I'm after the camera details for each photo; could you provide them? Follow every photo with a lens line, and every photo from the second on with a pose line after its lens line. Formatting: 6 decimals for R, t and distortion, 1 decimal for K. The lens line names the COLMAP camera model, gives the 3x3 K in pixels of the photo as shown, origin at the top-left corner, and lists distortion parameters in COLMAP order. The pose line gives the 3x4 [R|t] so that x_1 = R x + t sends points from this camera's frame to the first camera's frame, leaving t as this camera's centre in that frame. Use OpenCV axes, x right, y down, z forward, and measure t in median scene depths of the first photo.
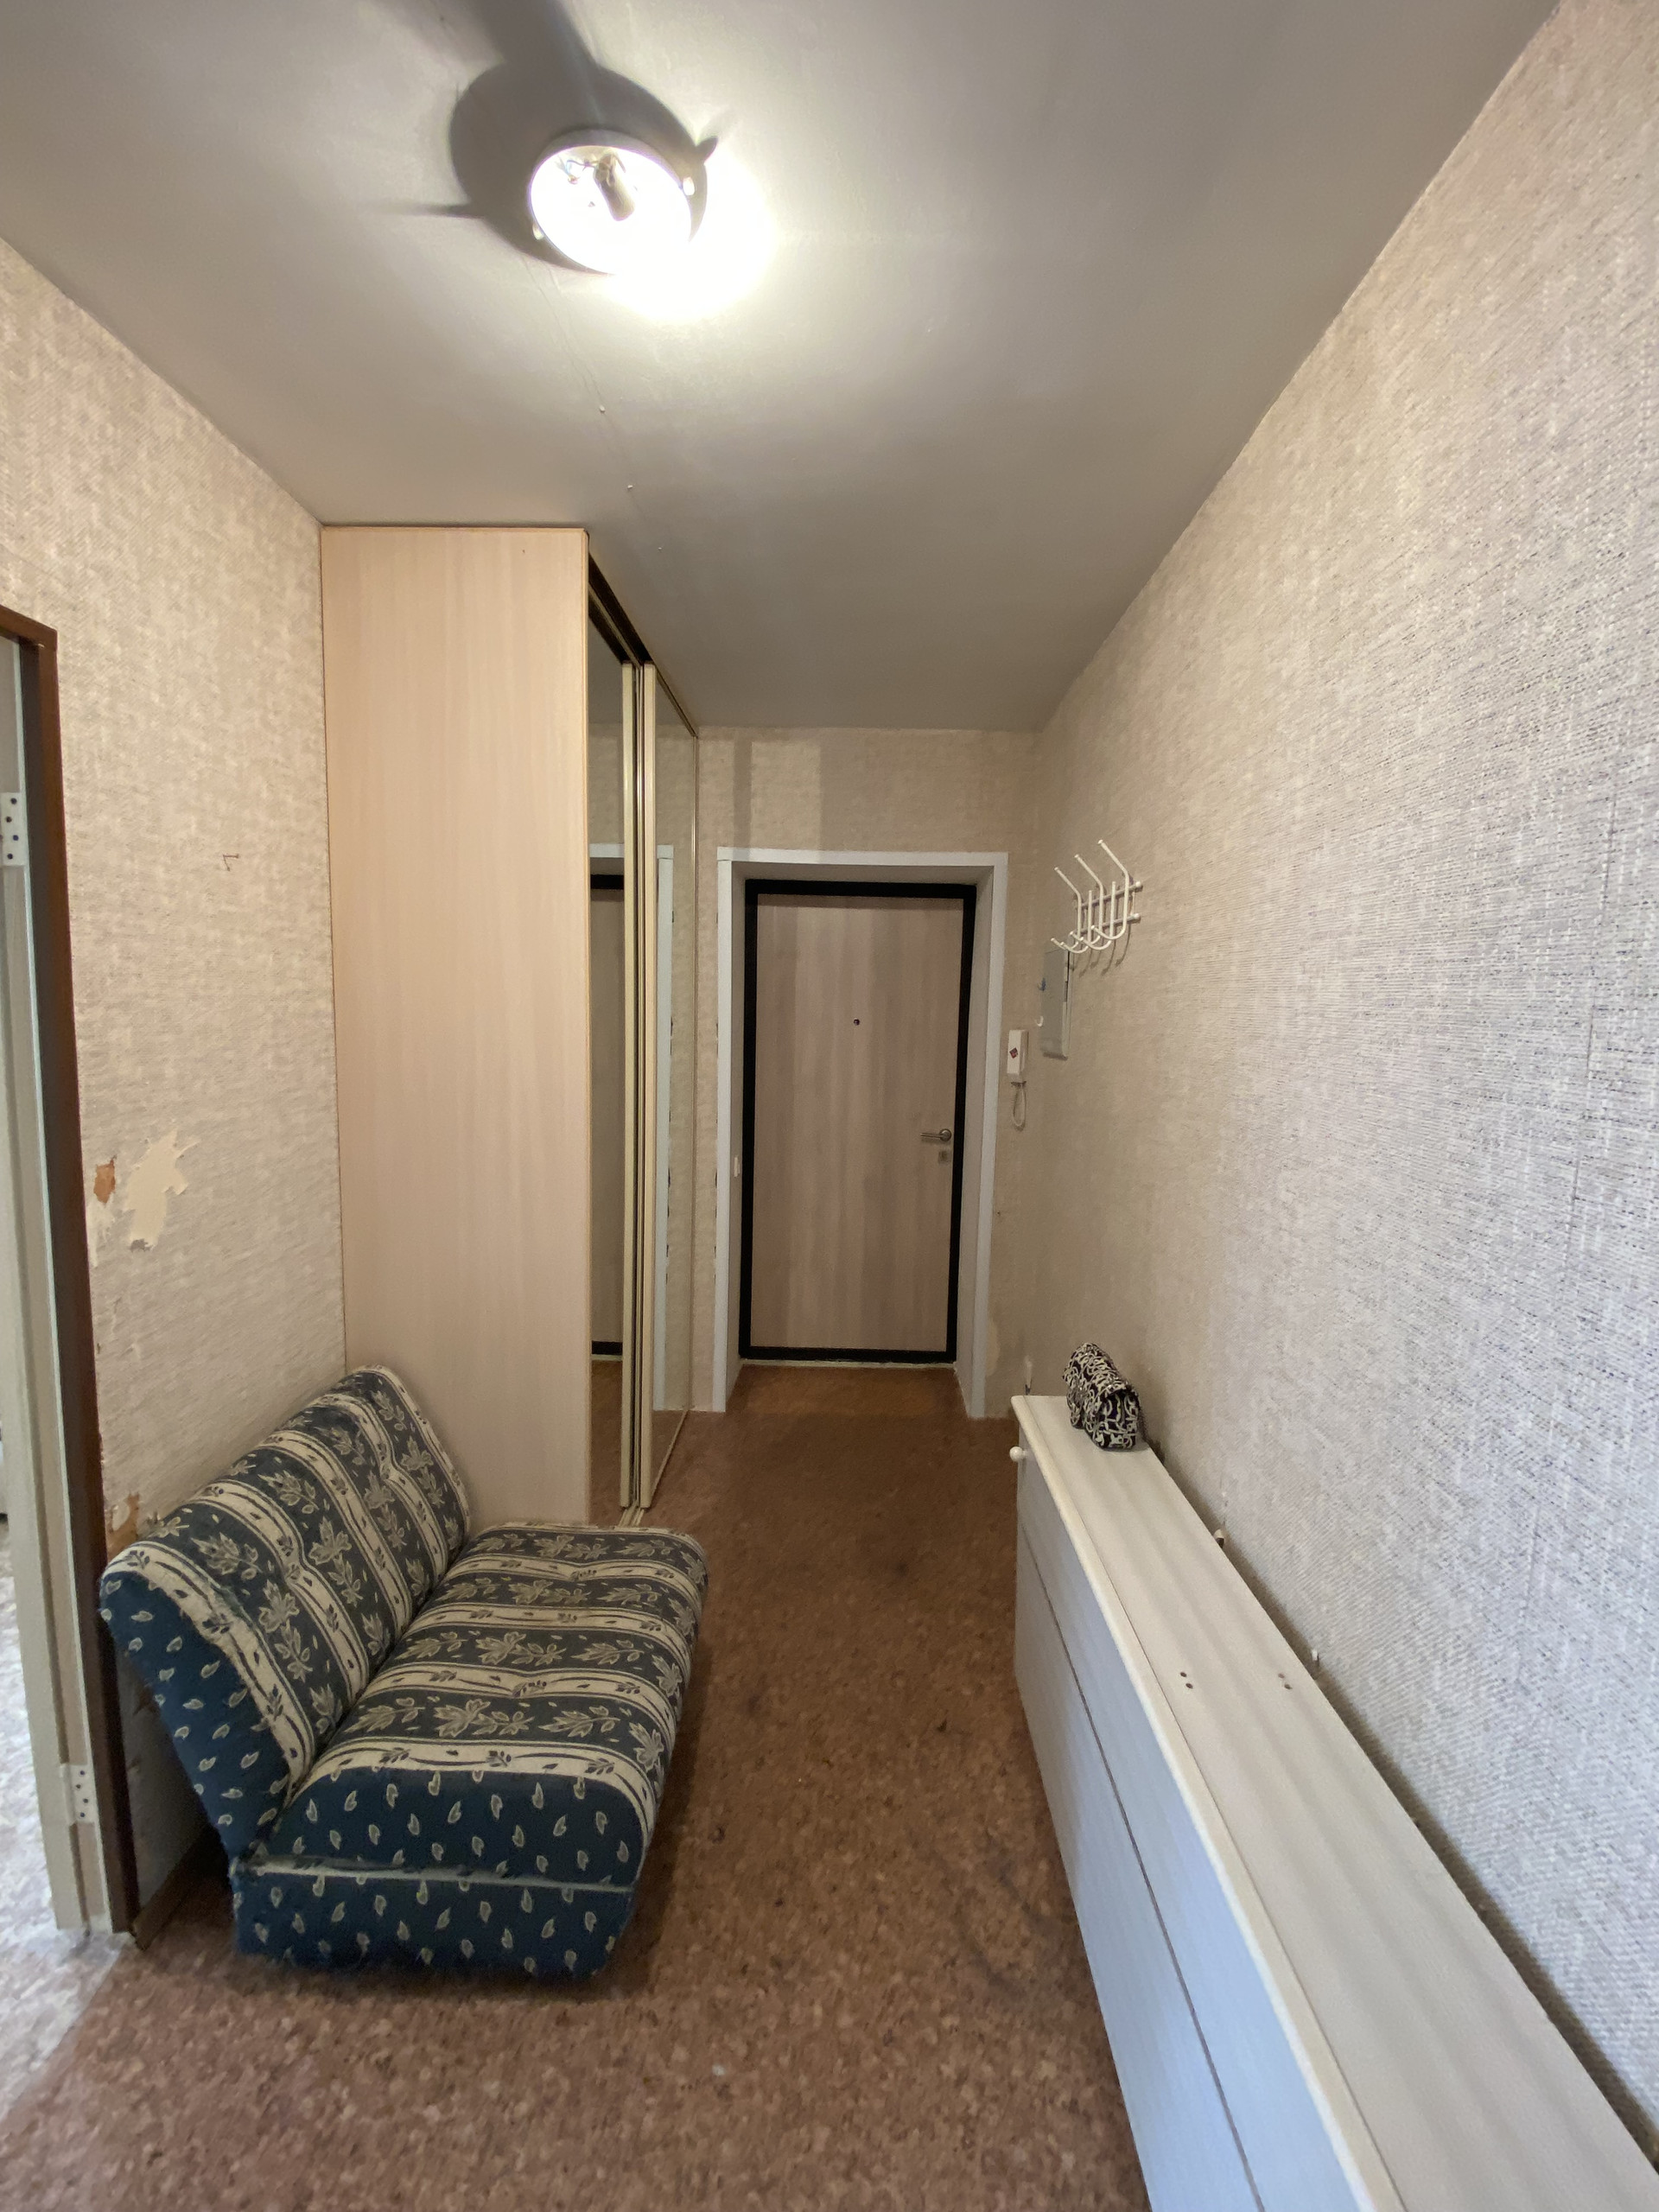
lens RADIAL K [[888.5, 0, 831.7], [0, 888.5, 1096.2], [0, 0, 1]] dist [0.063015, -0.045084]
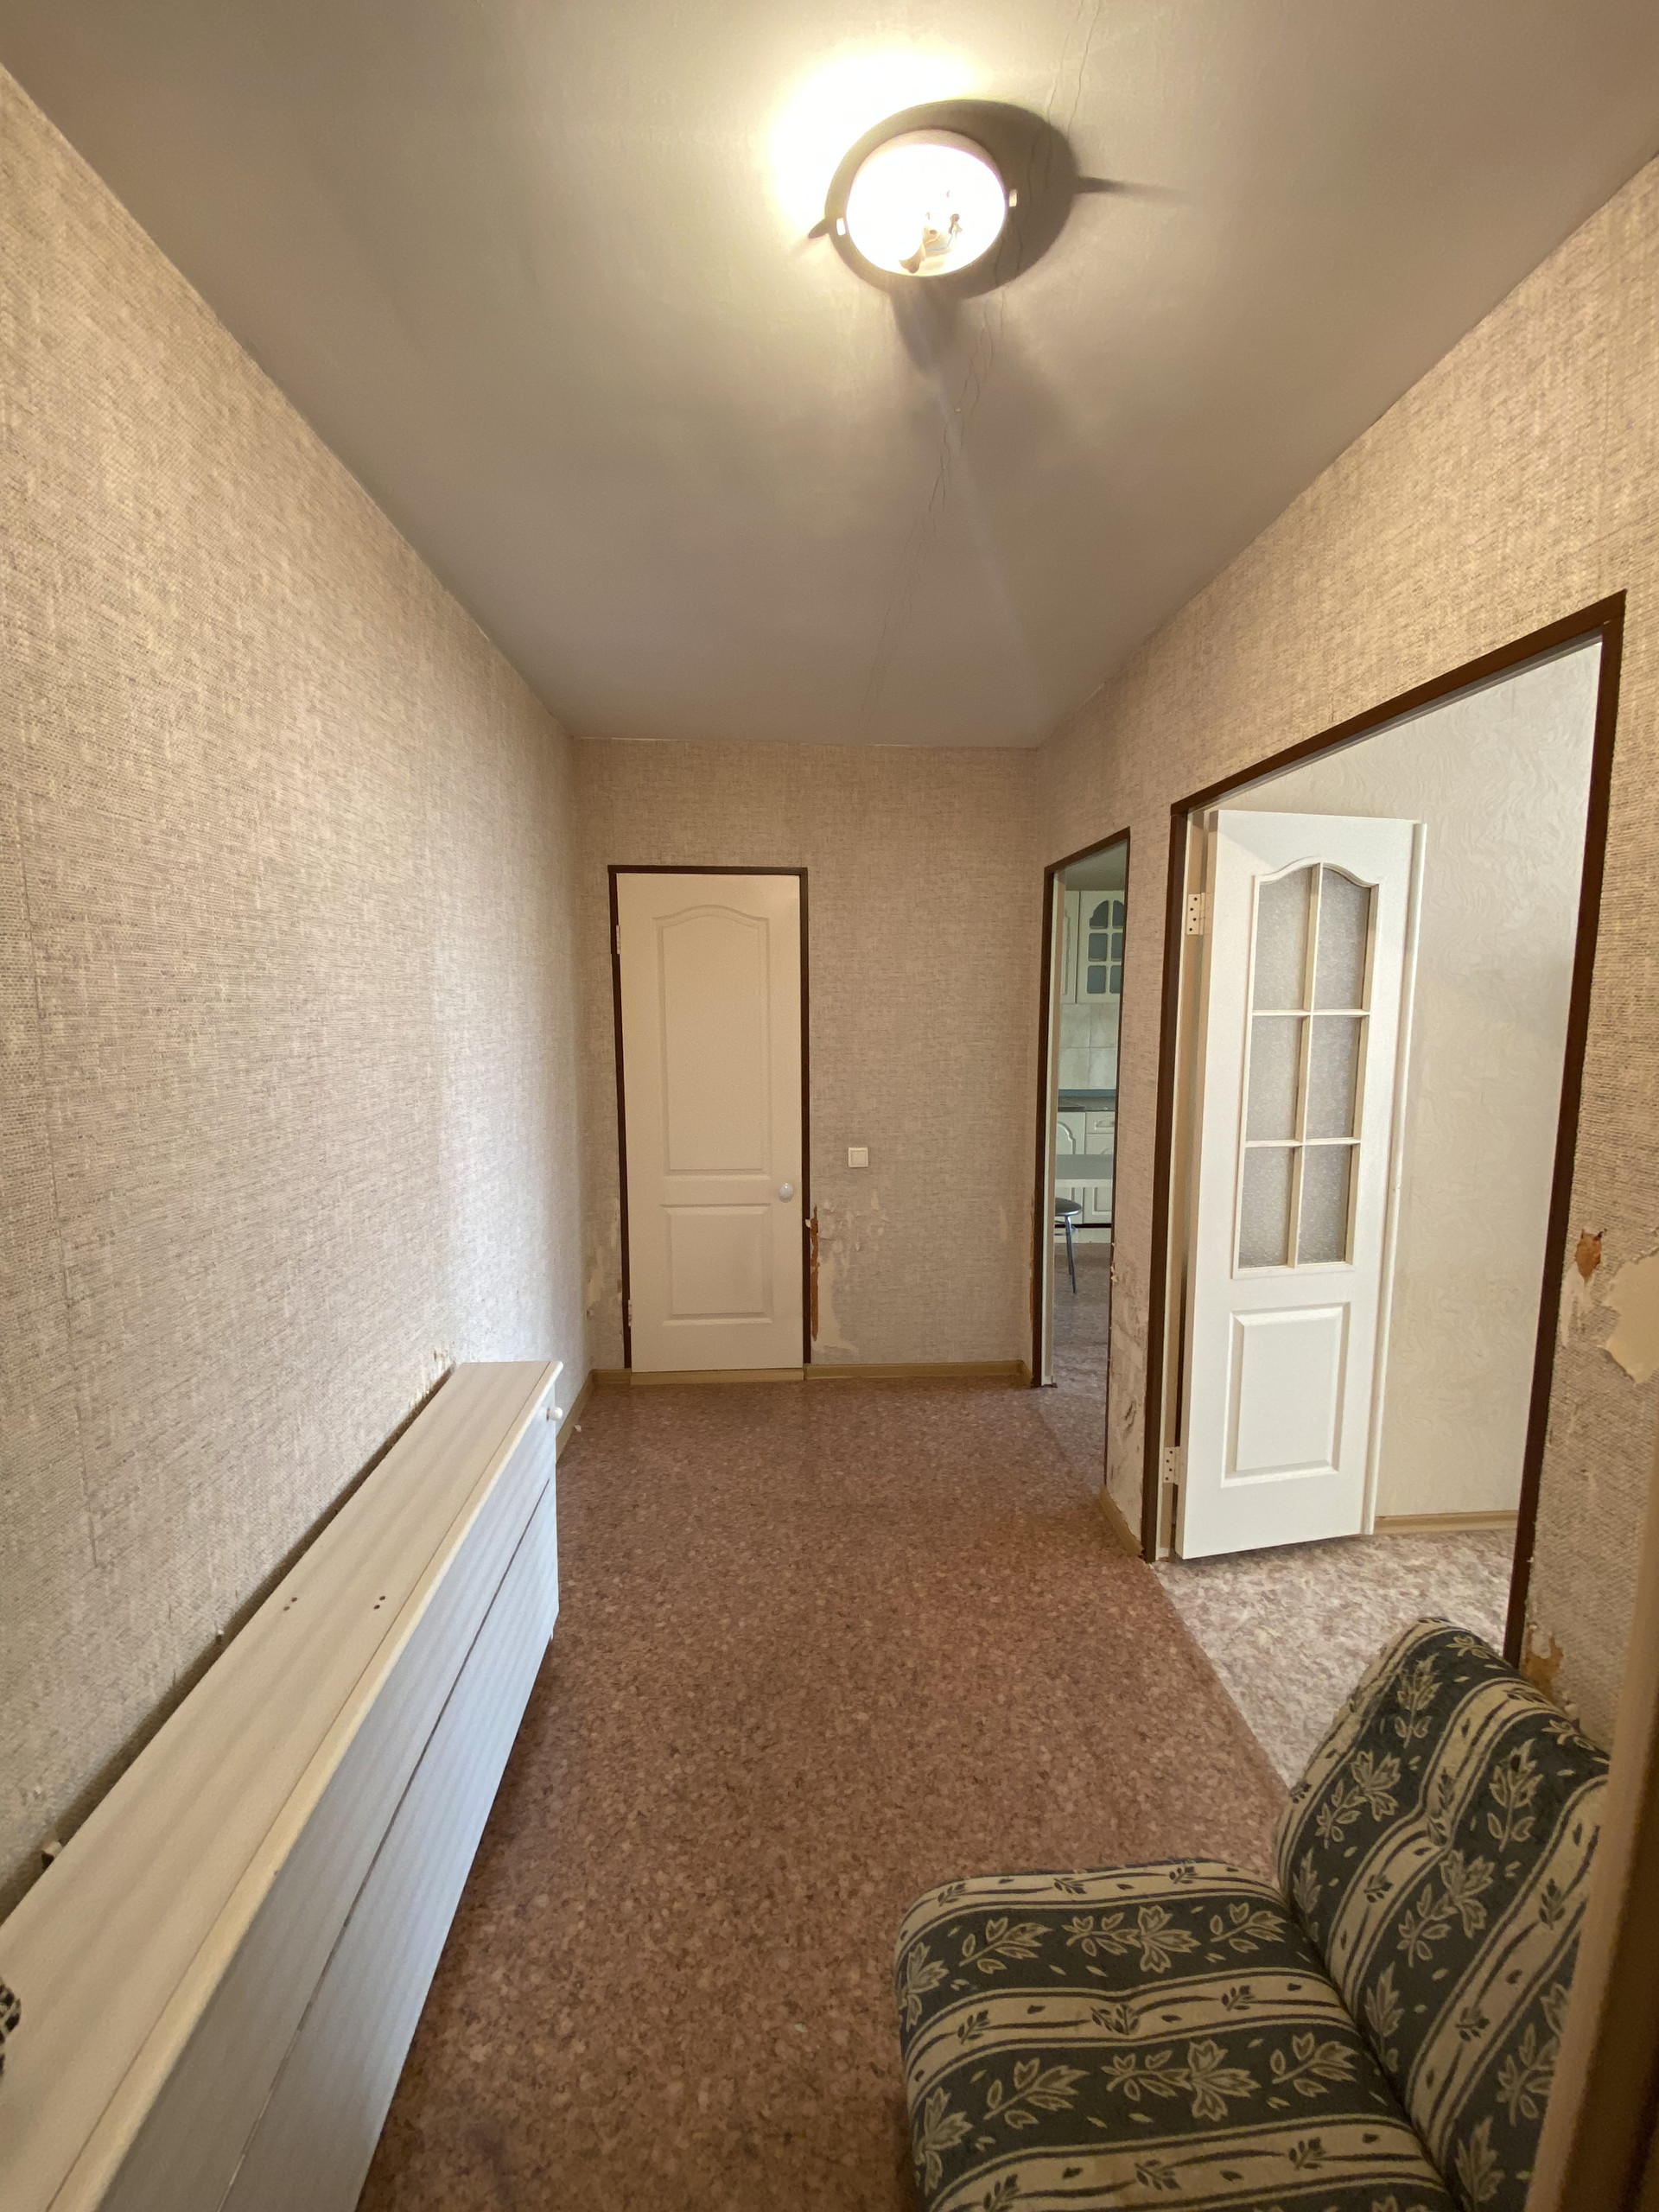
lens RADIAL K [[895.8, 0, 829.5], [0, 895.8, 1101.3], [0, 0, 1]] dist [0.024666, -0.021491]
pose [[-0.997057, -0.014128, -0.075356, -0.062323], [-0.030560, 0.974655, 0.221616, -0.197139], [0.070315, 0.223267, -0.972218, 1.706832]]
